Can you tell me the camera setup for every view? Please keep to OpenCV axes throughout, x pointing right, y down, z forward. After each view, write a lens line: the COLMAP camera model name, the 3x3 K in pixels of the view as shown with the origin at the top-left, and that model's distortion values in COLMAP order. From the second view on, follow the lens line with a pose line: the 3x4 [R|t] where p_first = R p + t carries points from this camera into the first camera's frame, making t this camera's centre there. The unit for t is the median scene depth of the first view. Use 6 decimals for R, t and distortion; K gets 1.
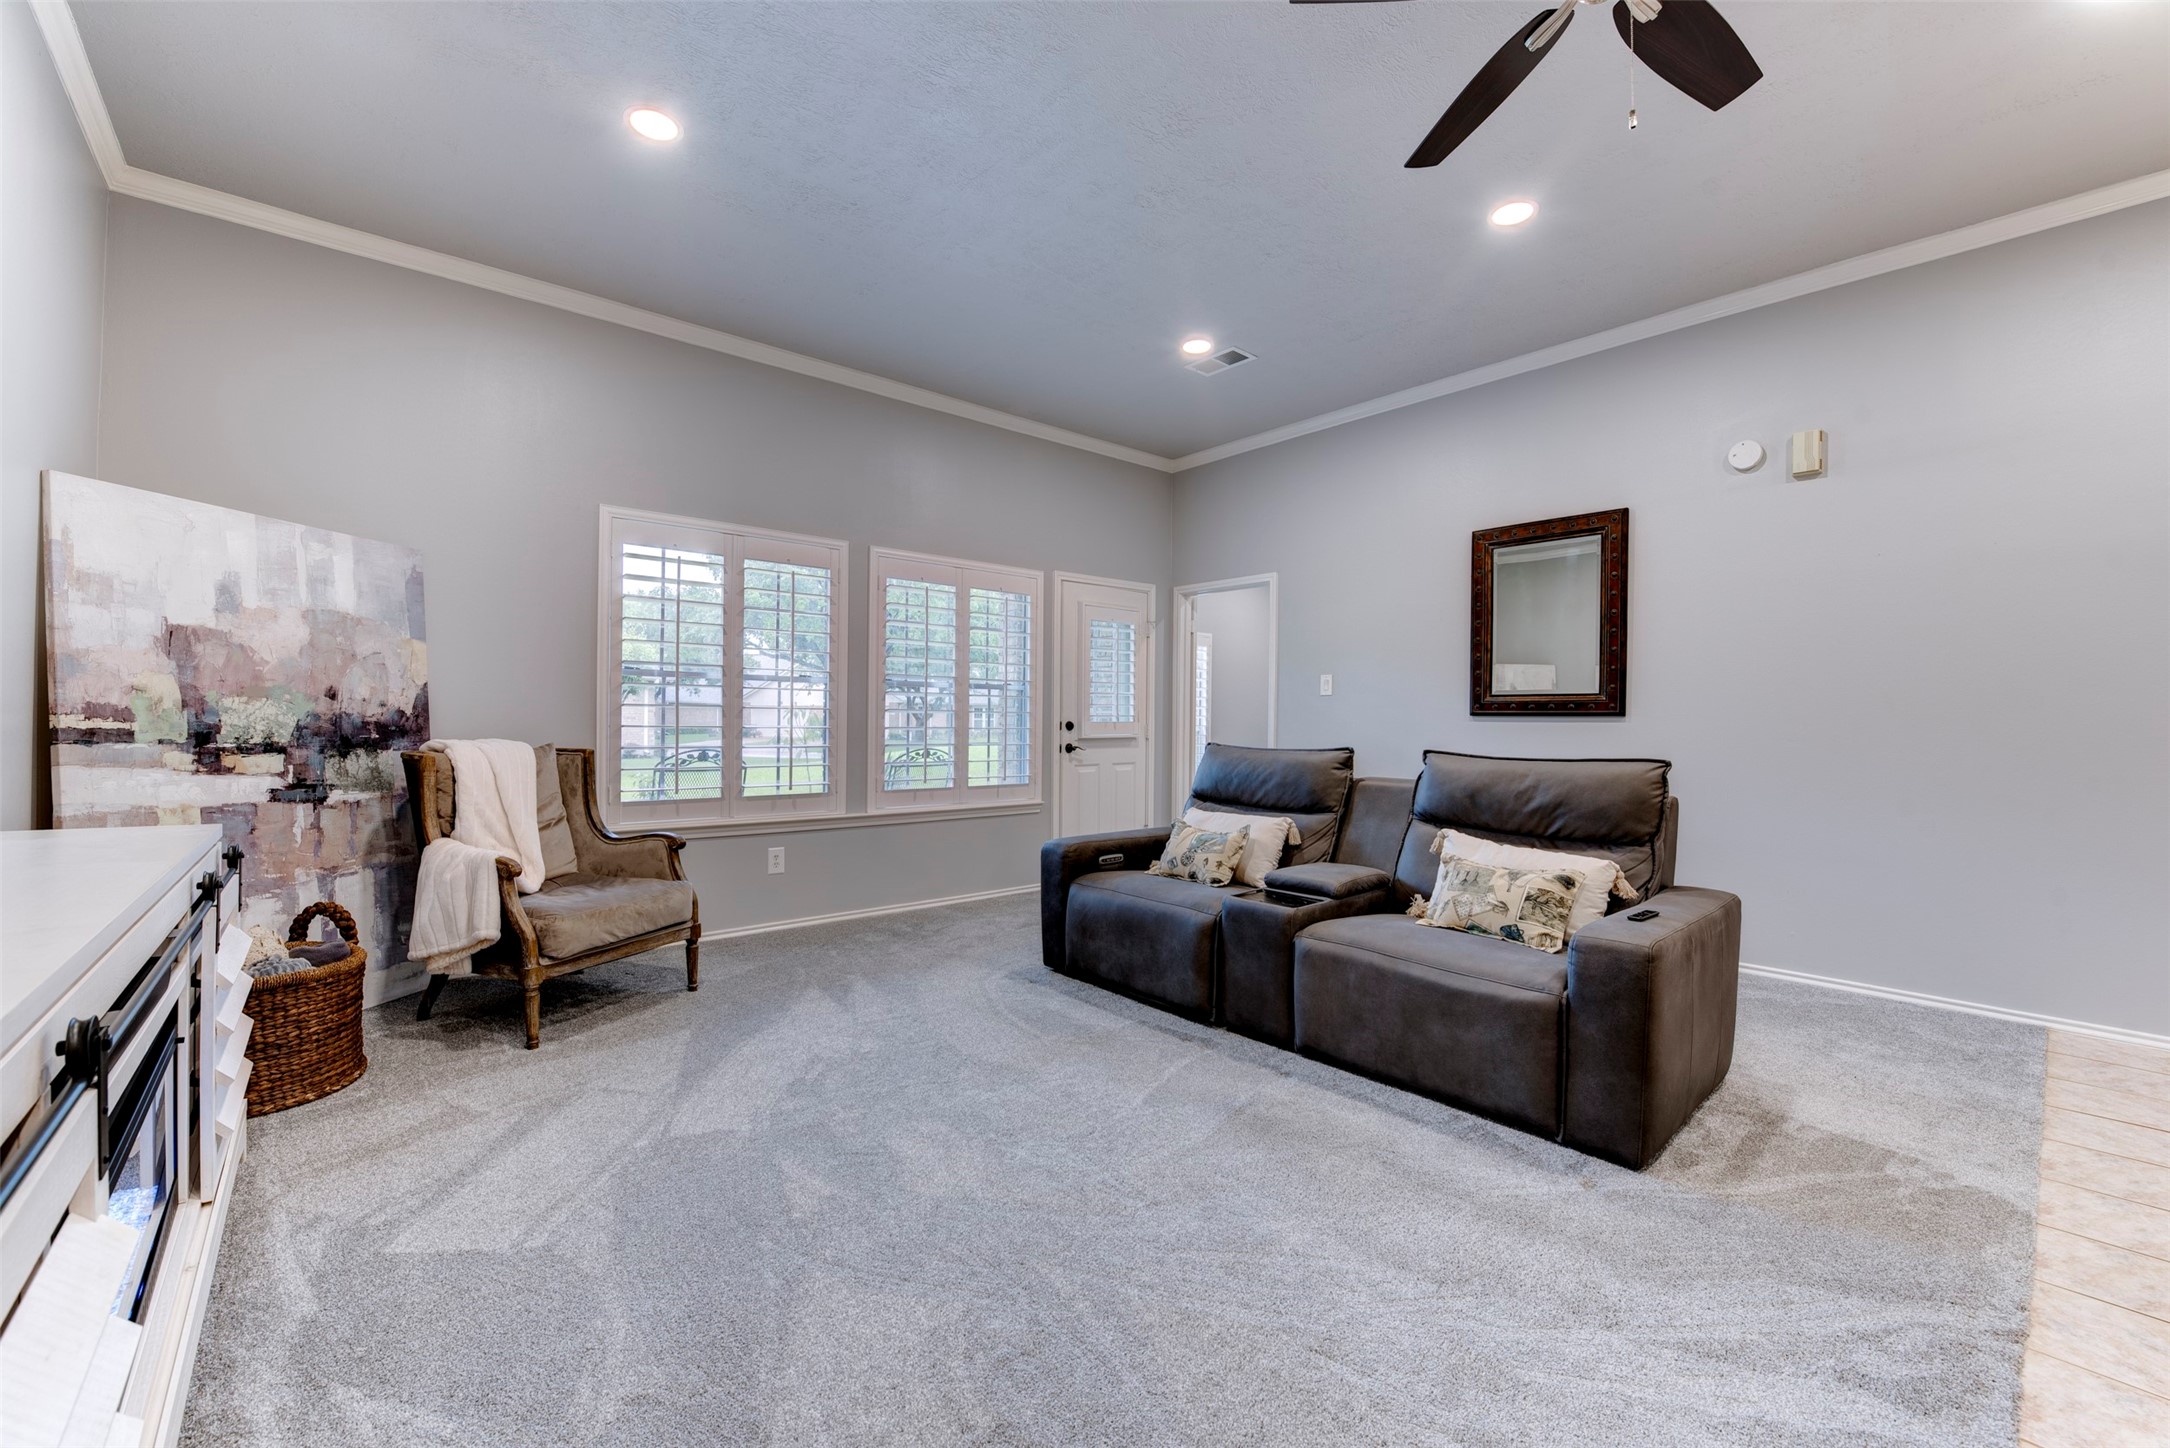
lens RADIAL K [[871.6, 0, 1087.9], [0, 871.6, 722.1], [0, 0, 1]] dist [-0.018847, -0.001337]
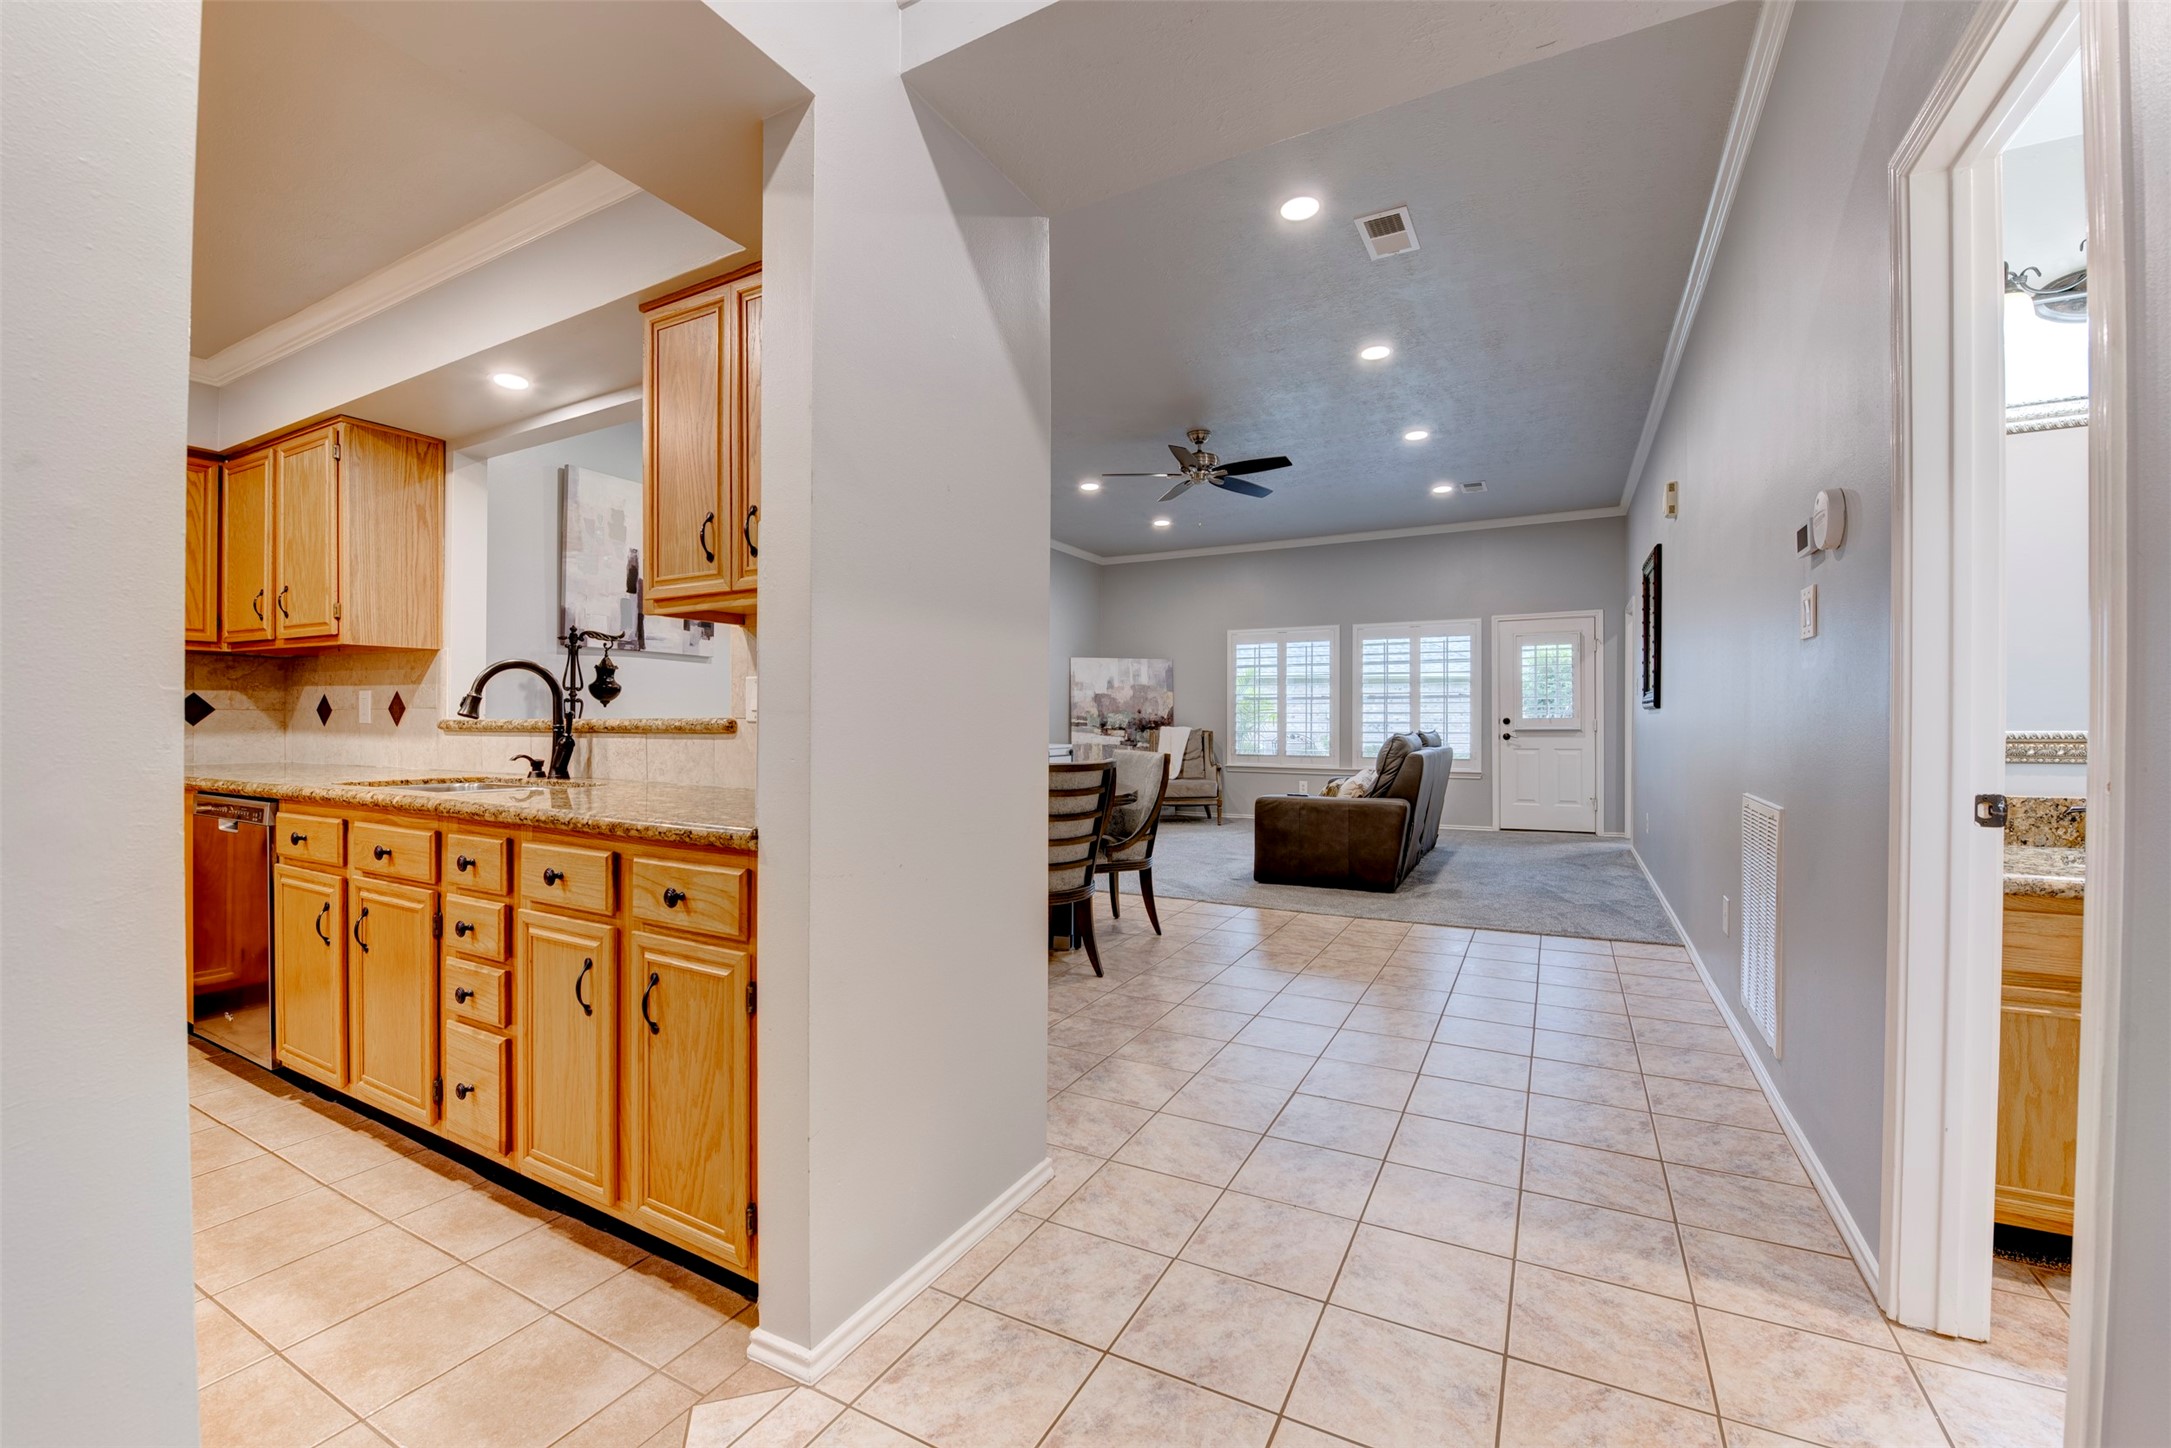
lens RADIAL K [[892.2, 0, 1070.7], [0, 892.2, 722.0], [0, 0, 1]] dist [-0.018324, -0.001448]
pose [[0.343156, -0.007526, -0.939248, 2.154131], [0.001958, 0.999971, -0.007297, 0.029043], [0.939276, 0.000665, 0.343161, -0.354052]]
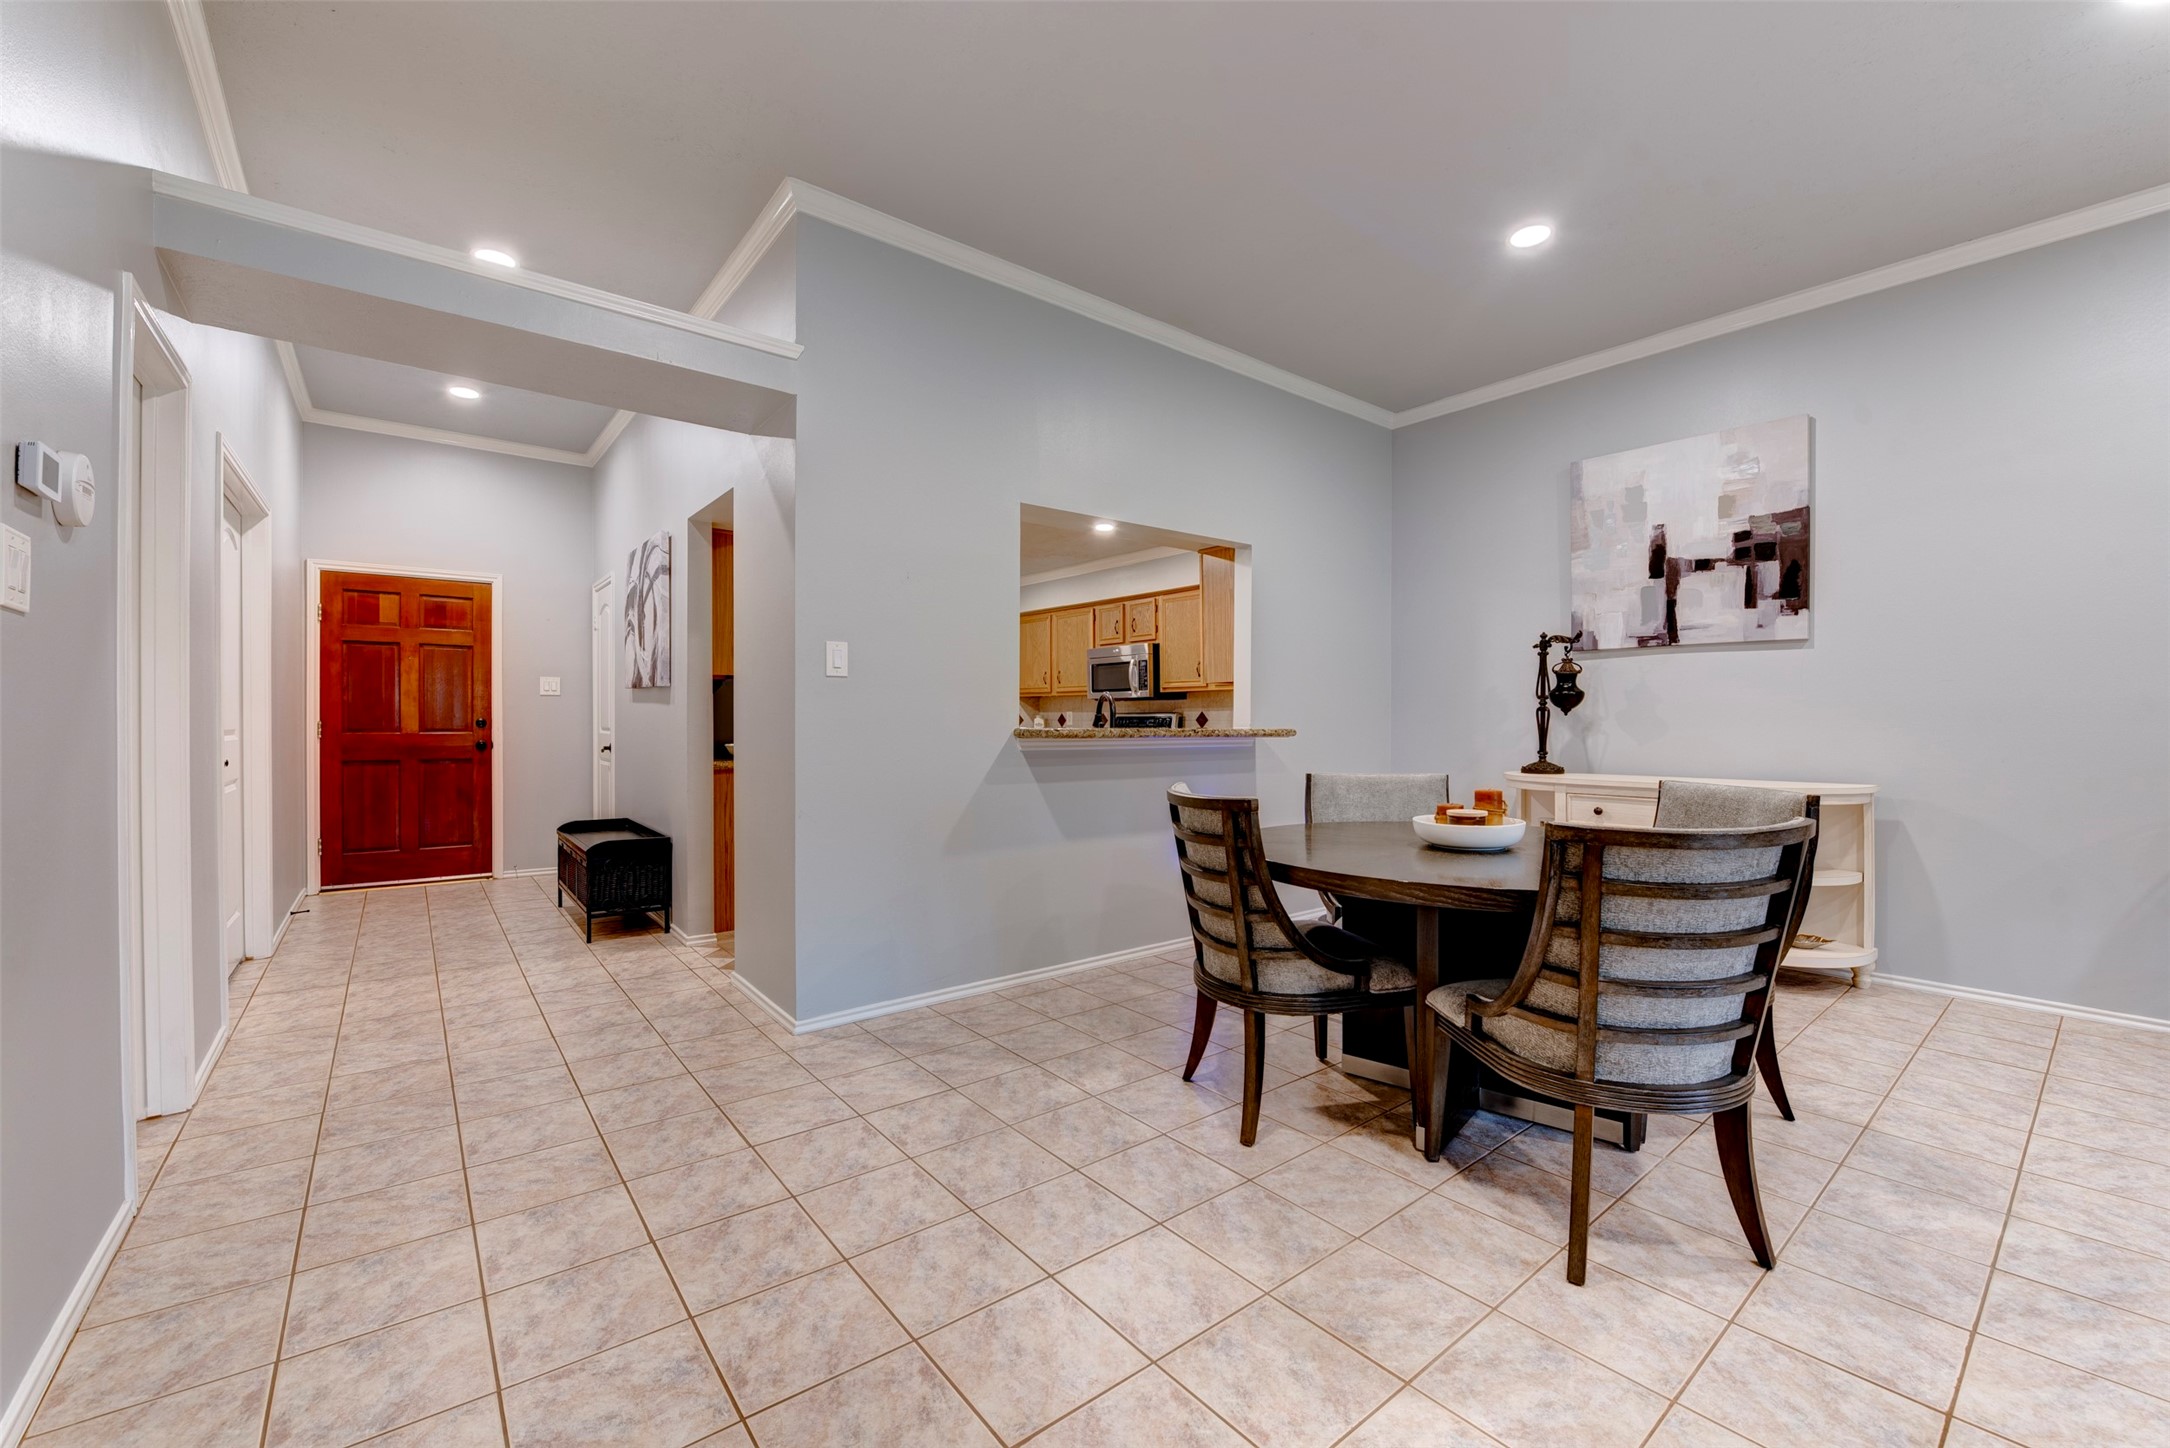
lens RADIAL K [[871.6, 0, 1096.2], [0, 871.6, 724.4], [0, 0, 1]] dist [-0.018847, -0.001337]
pose [[-0.999171, -0.011540, 0.039053, 1.081829], [-0.011416, 0.999929, 0.003379, 0.007789], [-0.039089, 0.002931, -0.999231, 0.897538]]
